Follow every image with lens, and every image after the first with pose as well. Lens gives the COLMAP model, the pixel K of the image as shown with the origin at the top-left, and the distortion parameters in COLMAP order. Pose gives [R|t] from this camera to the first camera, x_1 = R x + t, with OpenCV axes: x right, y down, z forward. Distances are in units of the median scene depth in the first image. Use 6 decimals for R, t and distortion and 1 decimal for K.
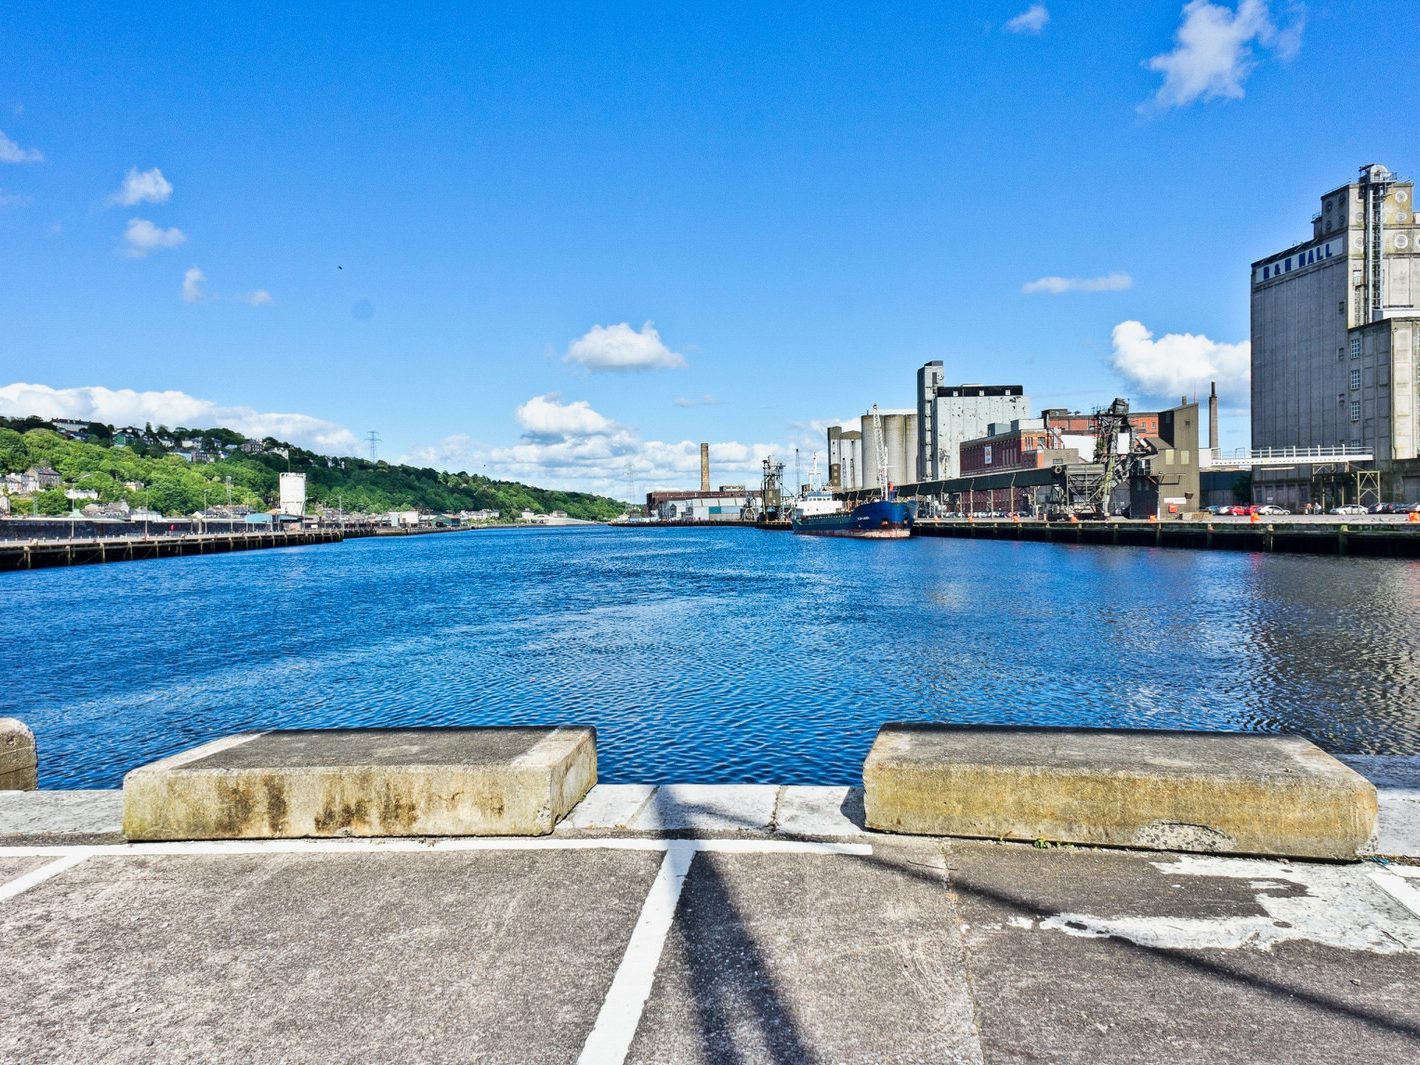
lens RADIAL K [[1067.8, 0, 715.3], [0, 1067.8, 525.3], [0, 0, 1]] dist [0.183557, -0.103124]
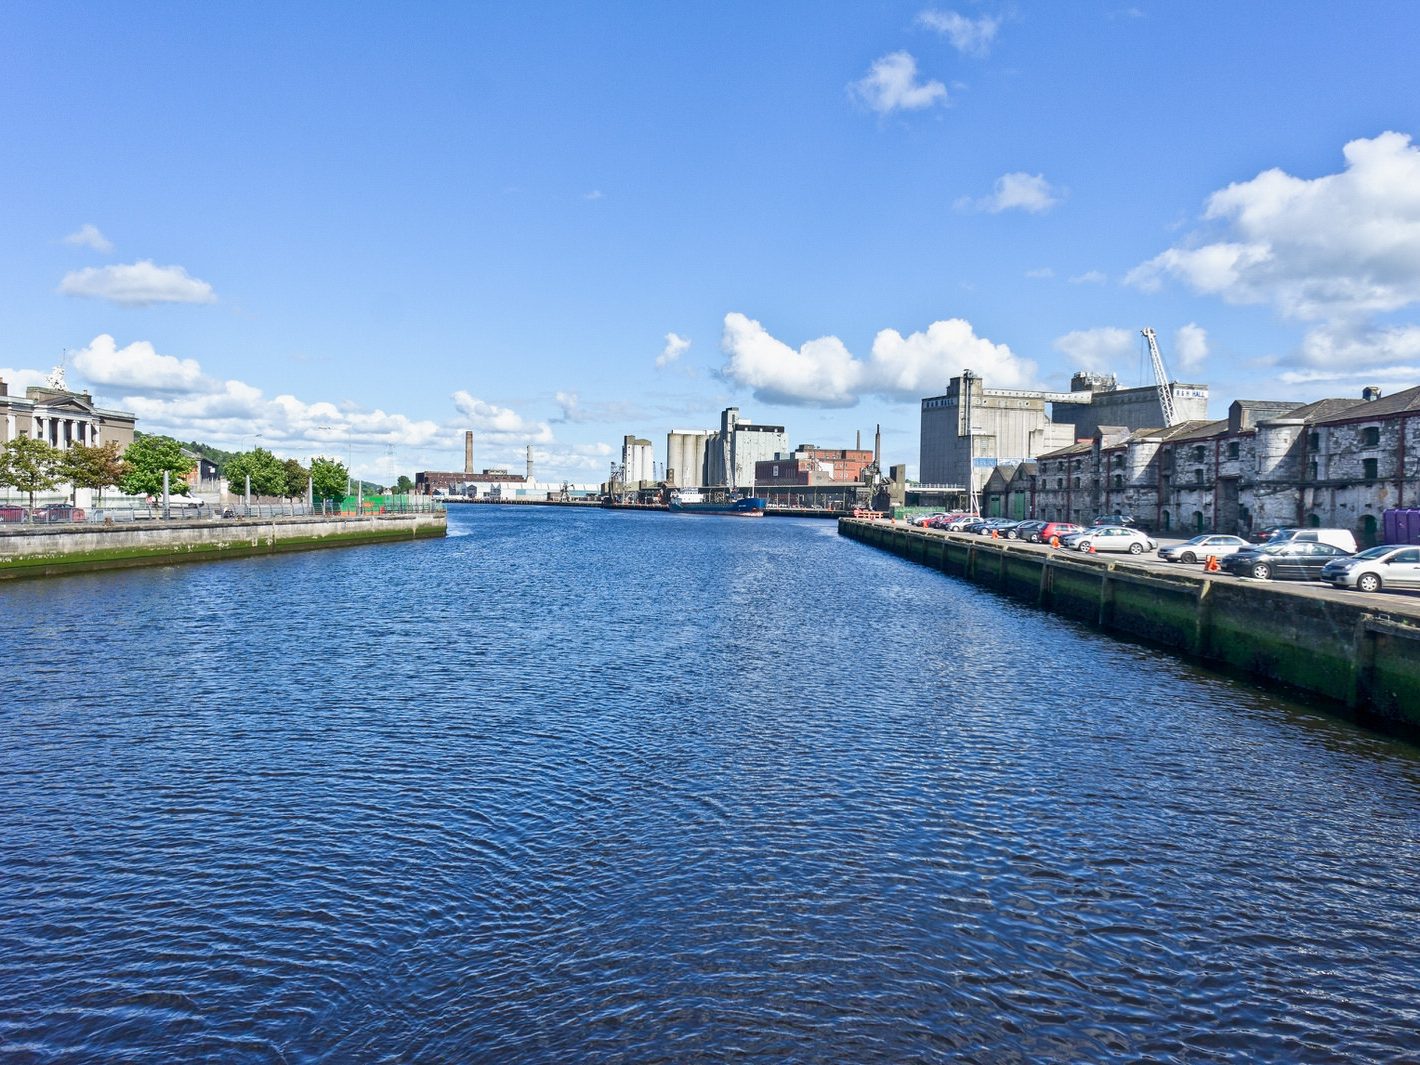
lens RADIAL K [[1067.8, 0, 715.3], [0, 1067.8, 525.3], [0, 0, 1]] dist [0.183557, -0.103124]
pose [[0.951219, 0.031149, 0.306942, -0.606893], [-0.036179, 0.999288, 0.010711, 0.011062], [-0.306389, -0.021294, 0.951668, -0.997781]]
